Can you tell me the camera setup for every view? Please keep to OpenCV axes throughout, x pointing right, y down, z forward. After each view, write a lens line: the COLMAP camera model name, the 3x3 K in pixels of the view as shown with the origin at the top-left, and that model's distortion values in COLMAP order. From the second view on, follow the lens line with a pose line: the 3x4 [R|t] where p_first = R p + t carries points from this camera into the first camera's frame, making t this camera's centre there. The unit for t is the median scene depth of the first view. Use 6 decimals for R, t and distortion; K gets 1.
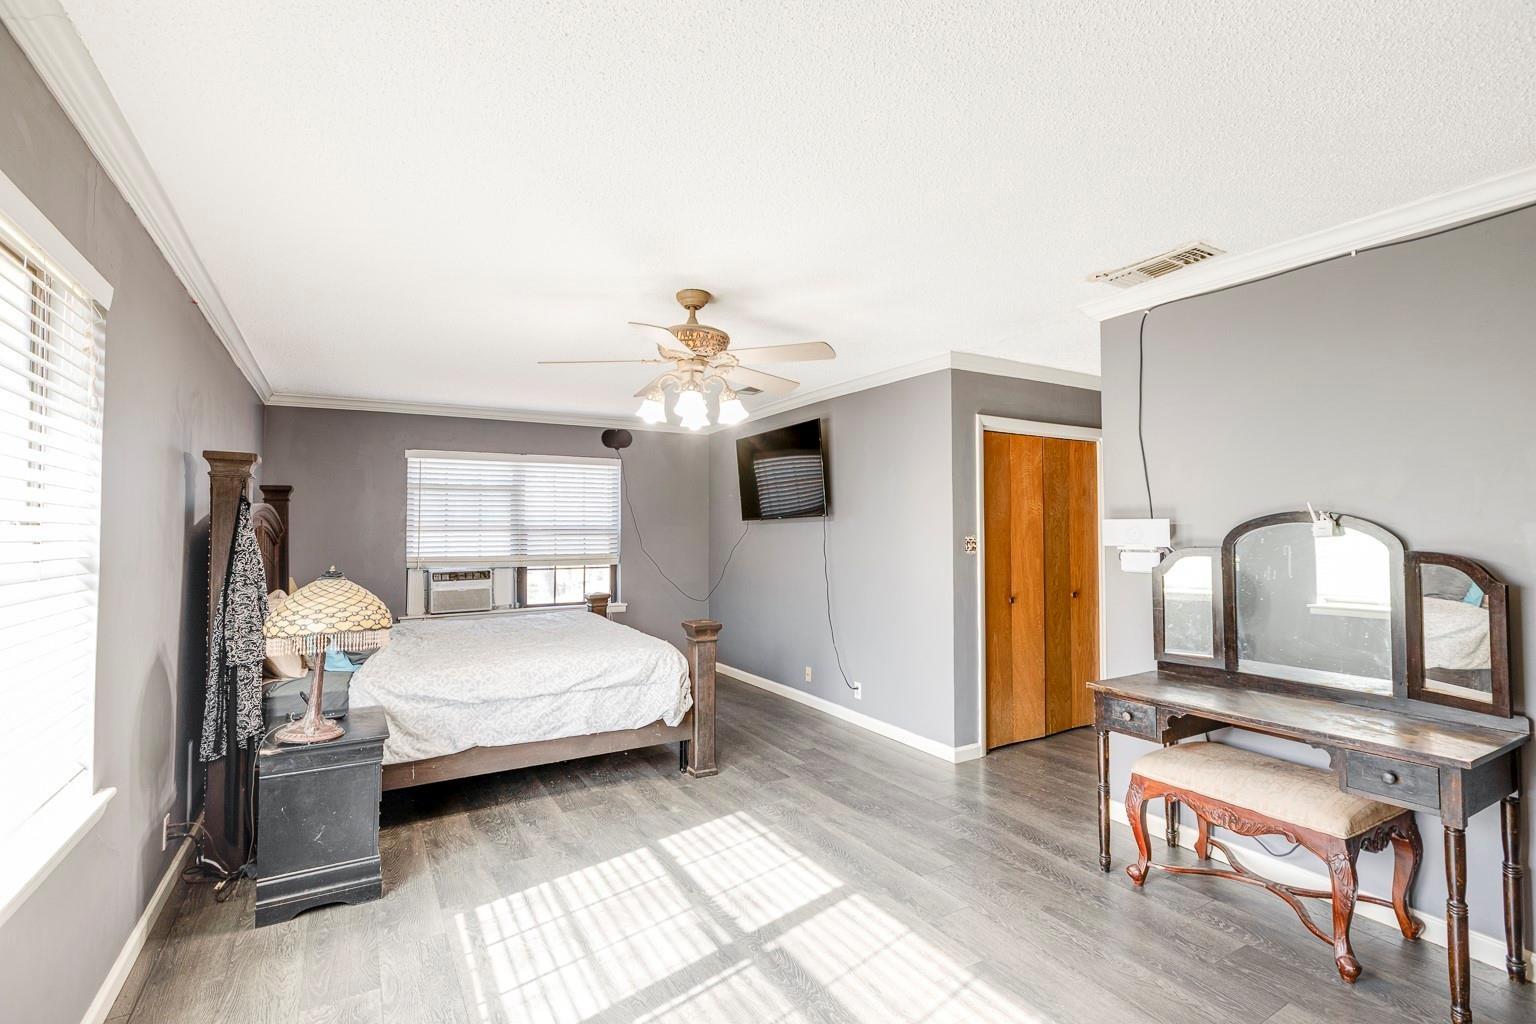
lens RADIAL K [[687.2, 0, 774.5], [0, 687.2, 510.2], [0, 0, 1]] dist [-0.002324, -0.000433]
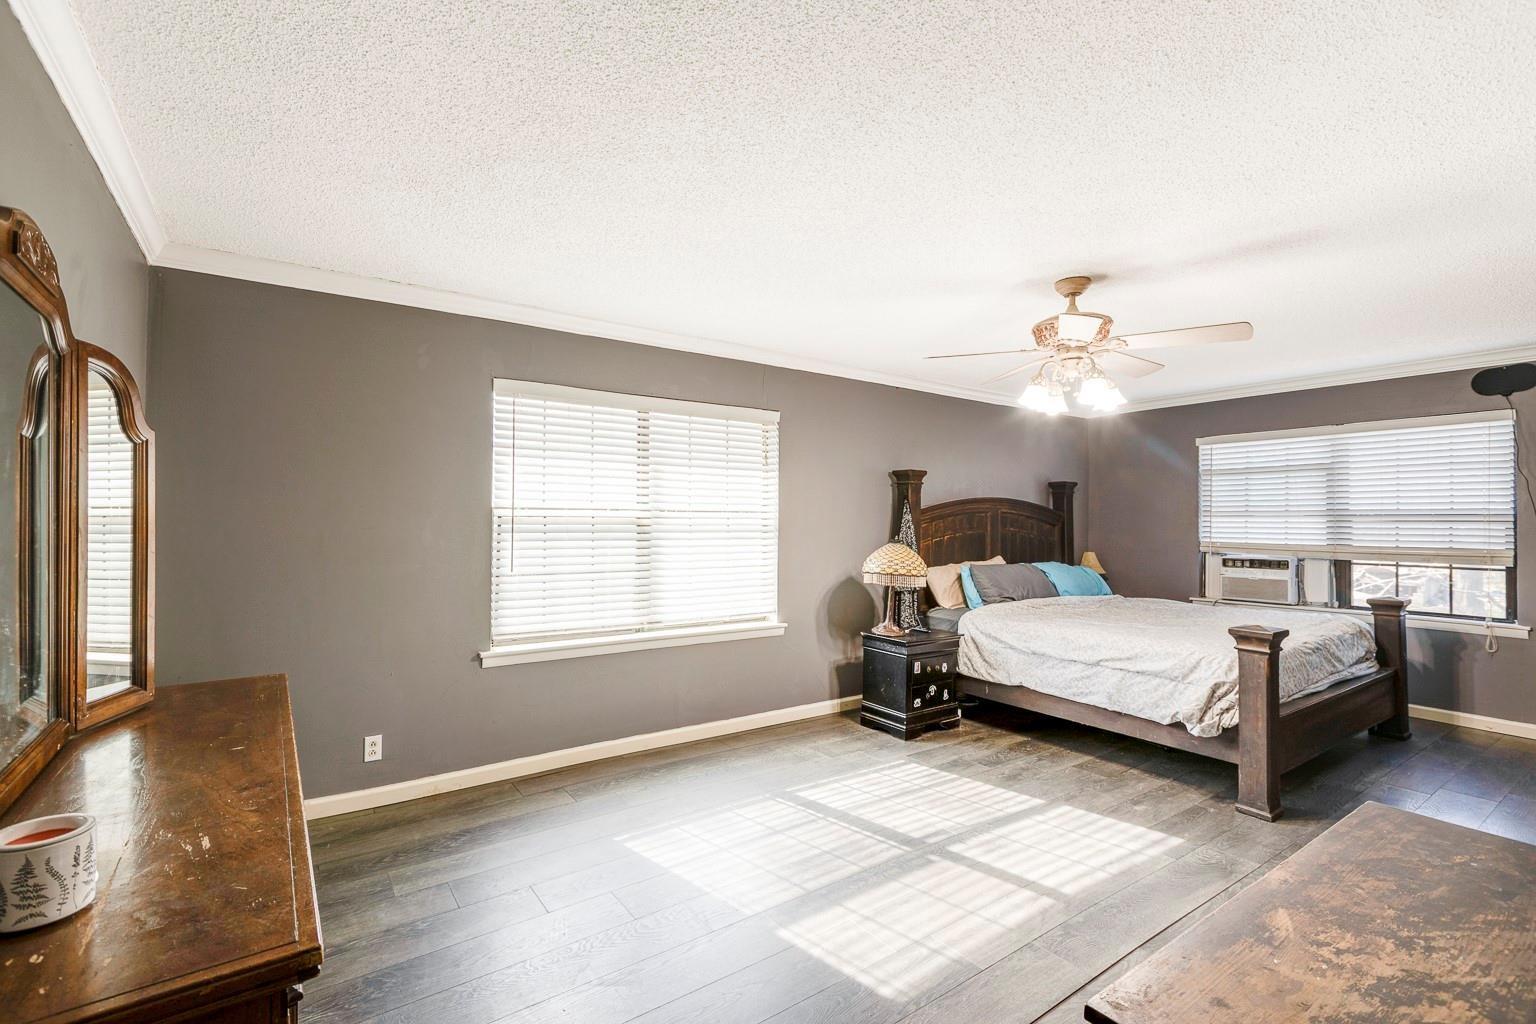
lens RADIAL K [[671.6, 0, 716.3], [0, 671.6, 514.1], [0, 0, 1]] dist [0.000132, 0.000013]
pose [[0.040350, -0.000691, -0.999185, 0.828960], [0.027071, 0.999633, 0.000402, 0.012868], [0.998819, -0.027065, 0.040354, 0.417271]]
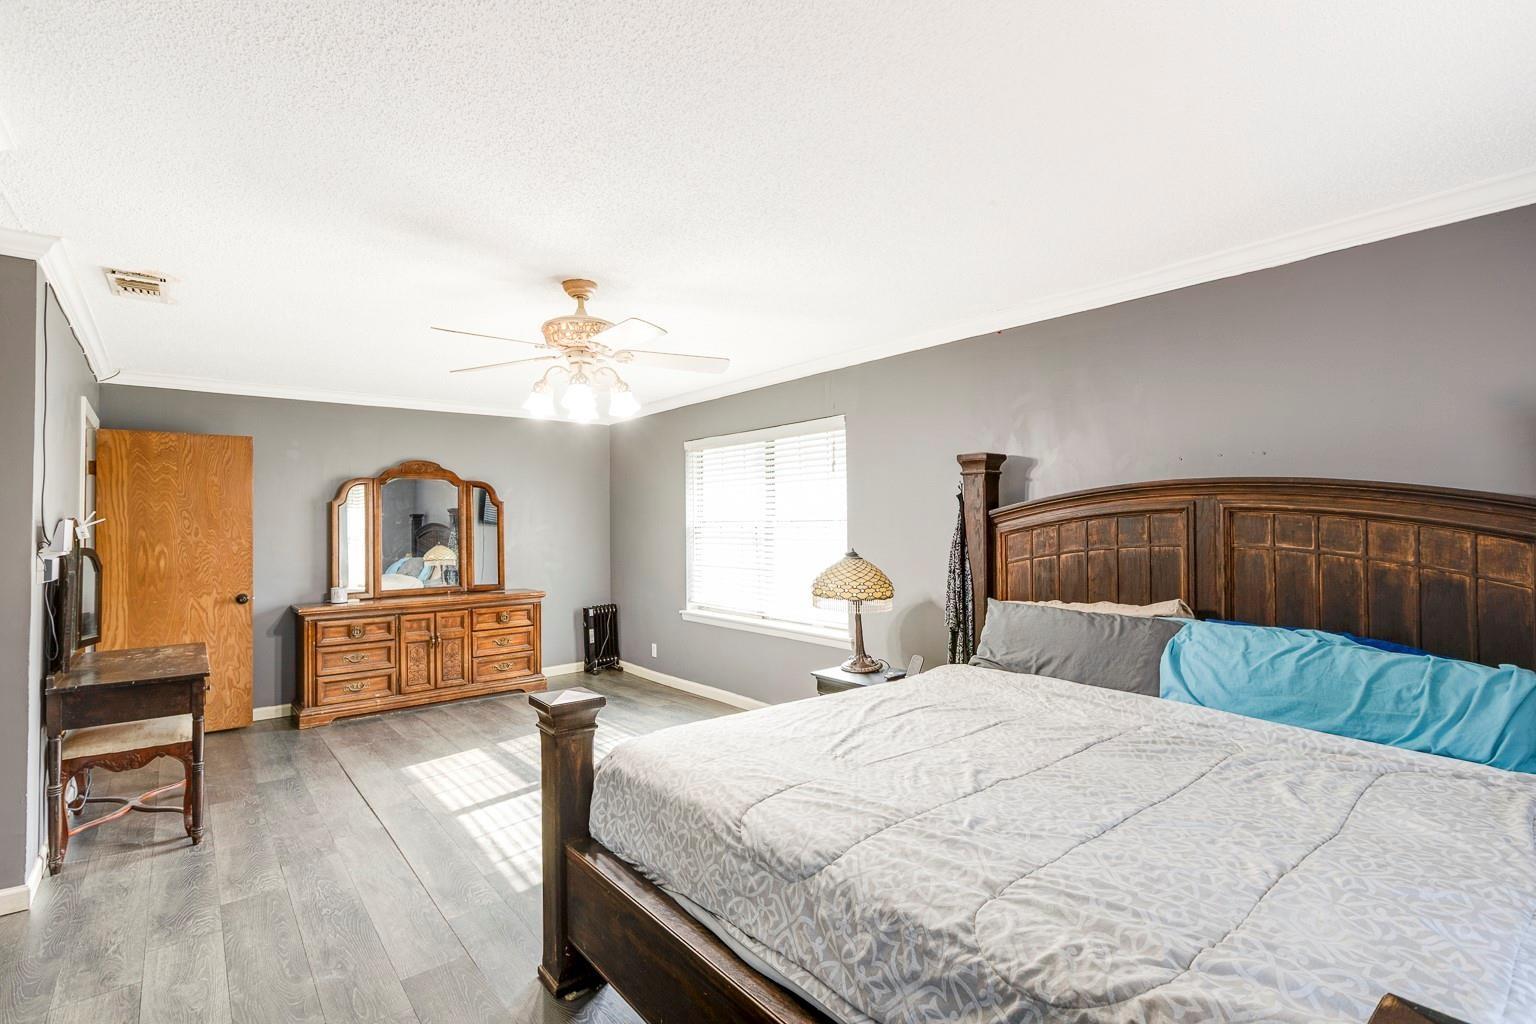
lens RADIAL K [[705.6, 0, 778.9], [0, 705.6, 517.8], [0, 0, 1]] dist [0.030939, -0.000439]
pose [[-0.987141, 0.020102, -0.158583, -0.232910], [0.026595, 0.998888, -0.038929, 0.060245], [0.157624, -0.042646, -0.986578, 1.992403]]
